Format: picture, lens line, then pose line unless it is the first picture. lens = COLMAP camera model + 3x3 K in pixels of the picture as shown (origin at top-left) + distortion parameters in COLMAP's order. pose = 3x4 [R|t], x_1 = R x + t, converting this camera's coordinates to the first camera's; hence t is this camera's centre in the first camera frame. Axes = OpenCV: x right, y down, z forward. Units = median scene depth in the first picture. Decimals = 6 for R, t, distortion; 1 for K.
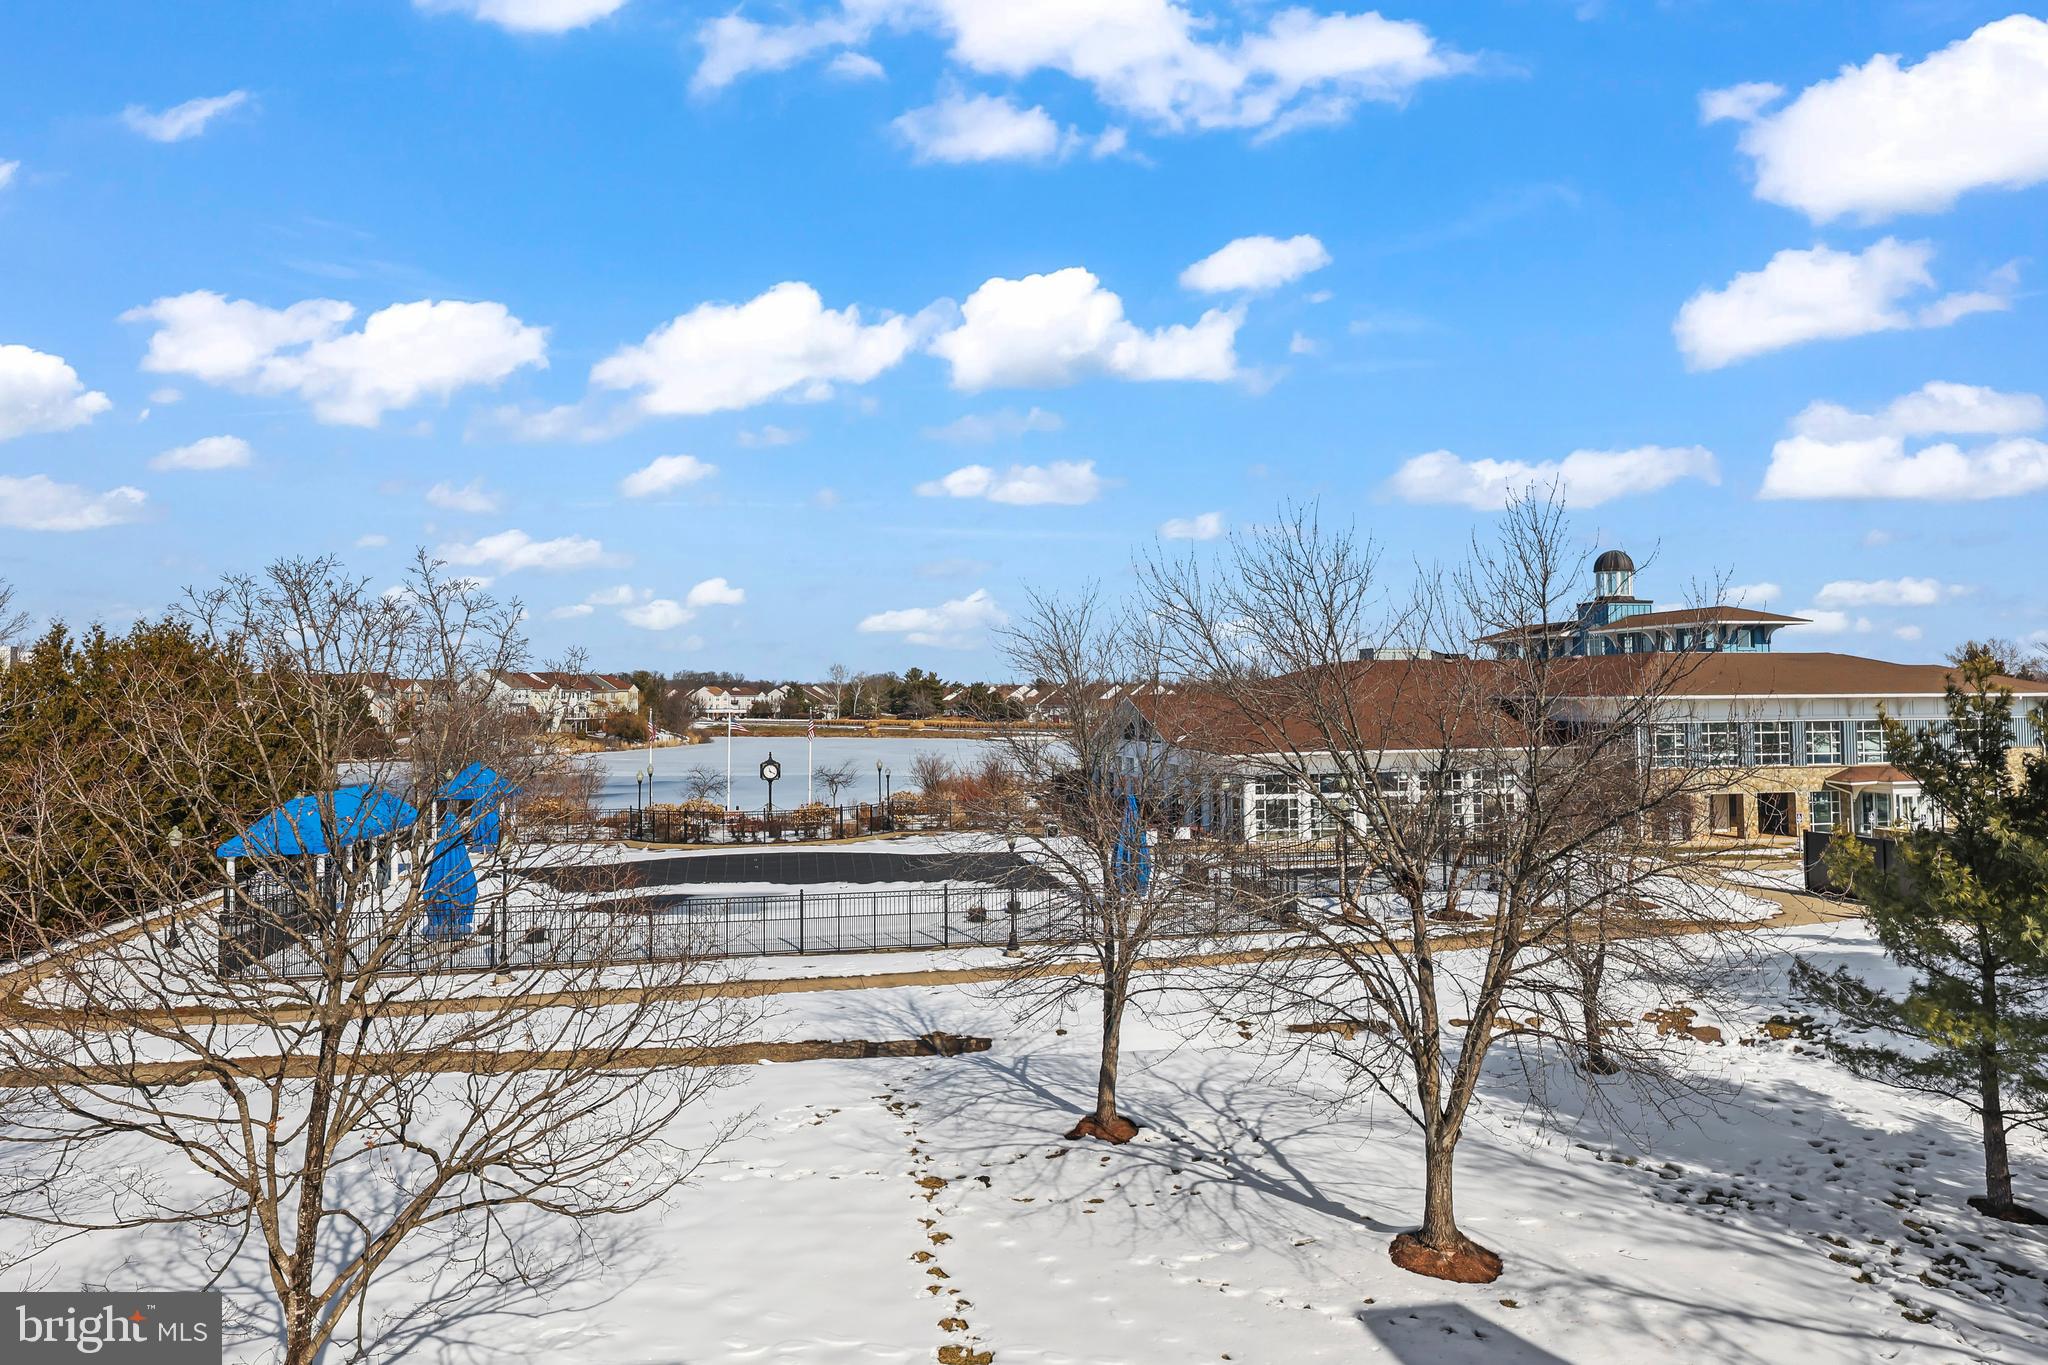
lens RADIAL K [[1331.6, 0, 1033.6], [0, 1331.6, 676.6], [0, 0, 1]] dist [0.006273, 0.001117]
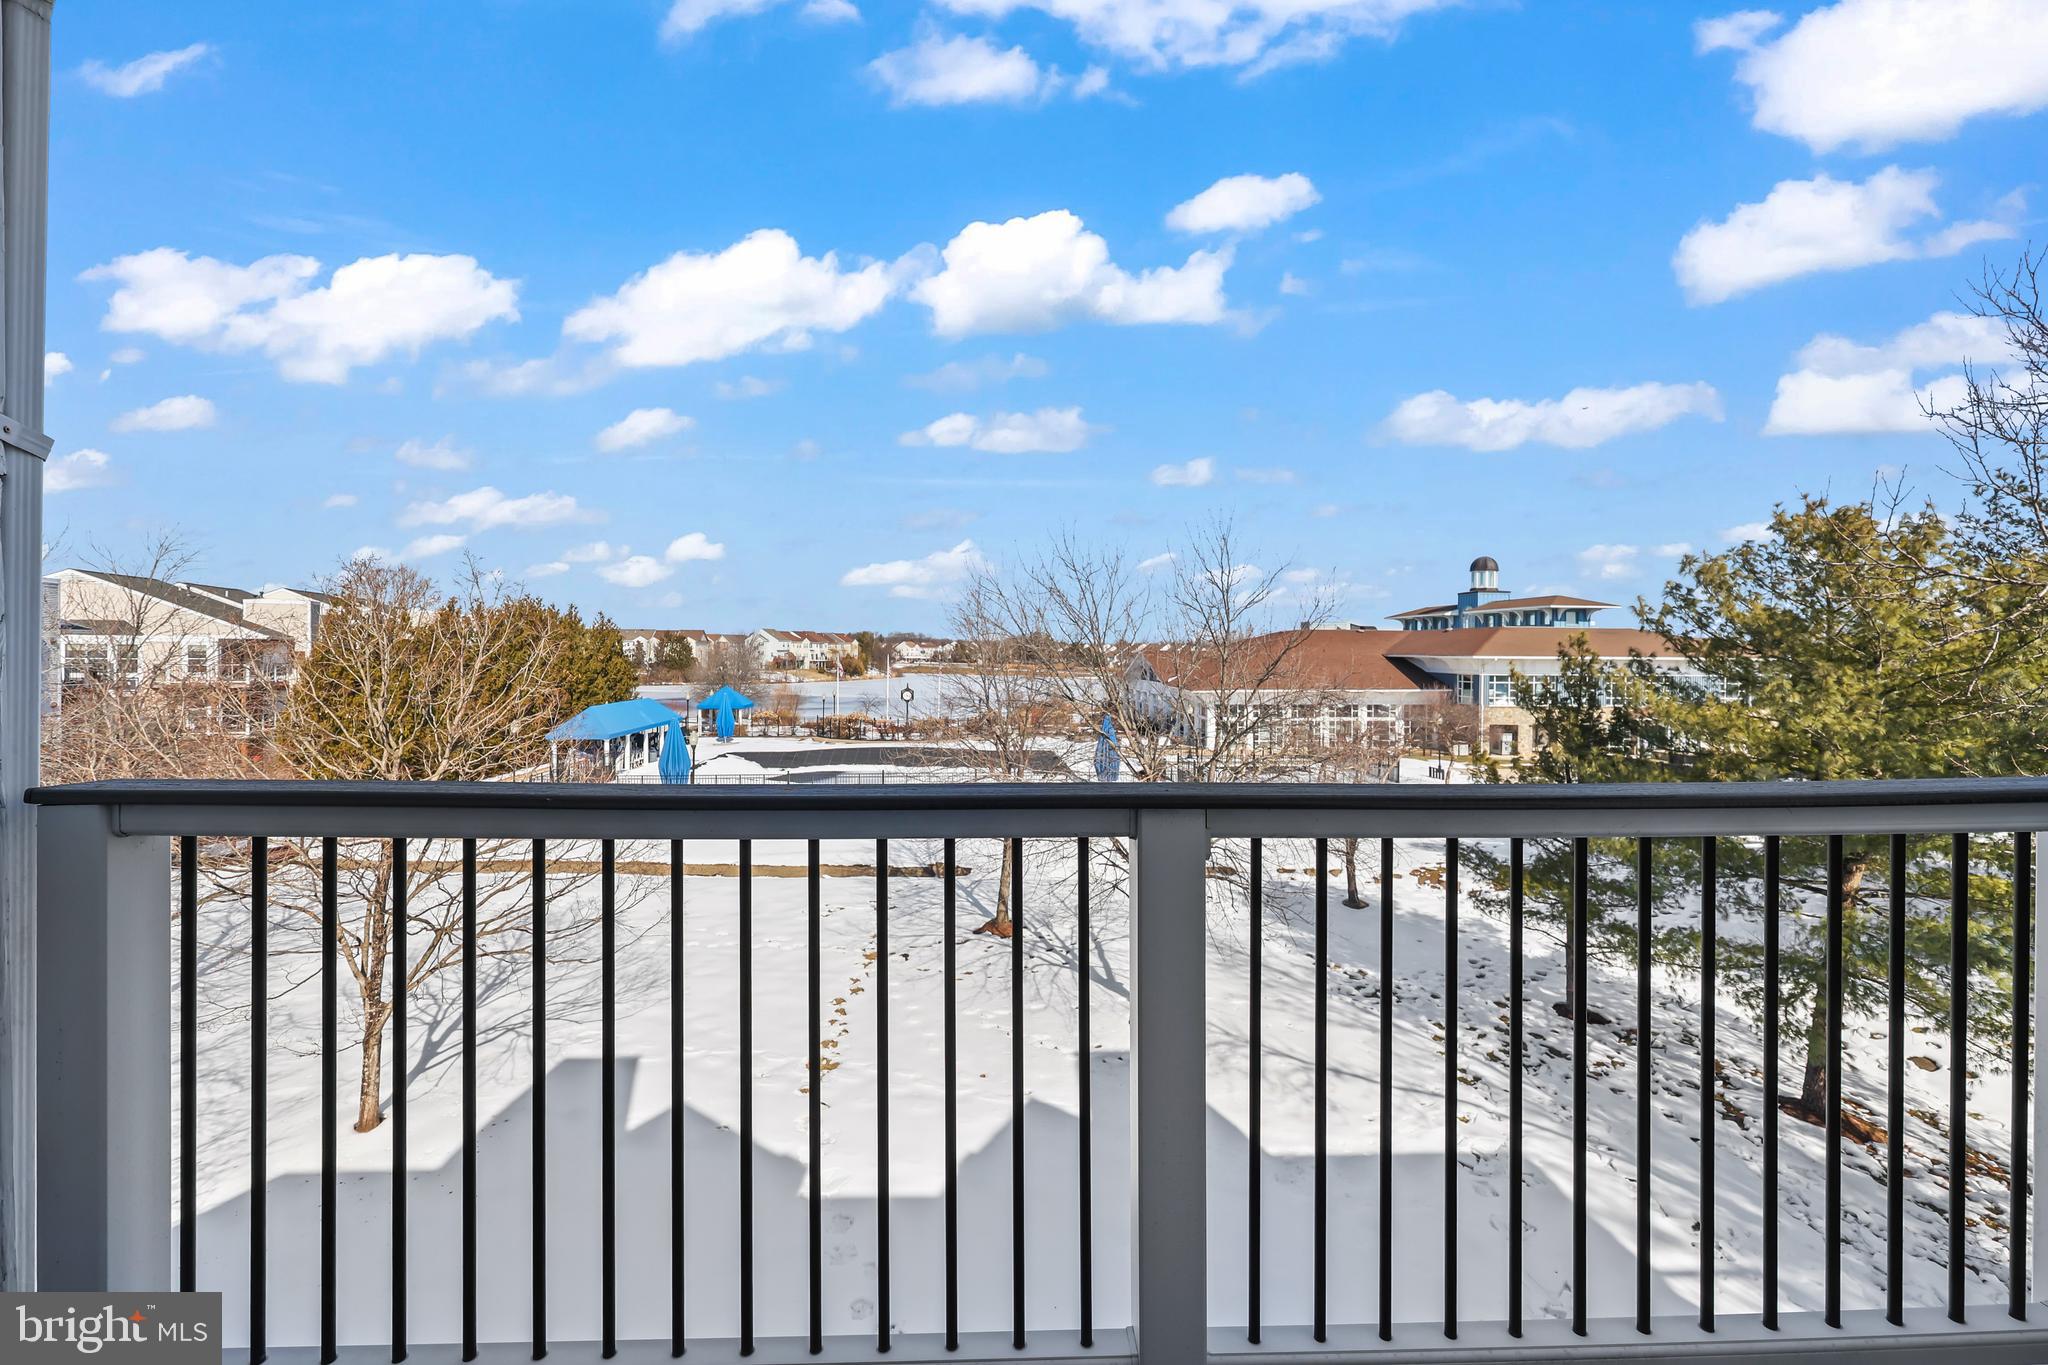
lens RADIAL K [[809.5, 0, 1019.8], [0, 809.5, 686.2], [0, 0, 1]] dist [0.003997, 0.000374]
pose [[0.999233, -0.017901, -0.034814, 0.017423], [0.018664, 0.999590, 0.021721, 0.028603], [0.034411, -0.022354, 0.999158, 0.397360]]
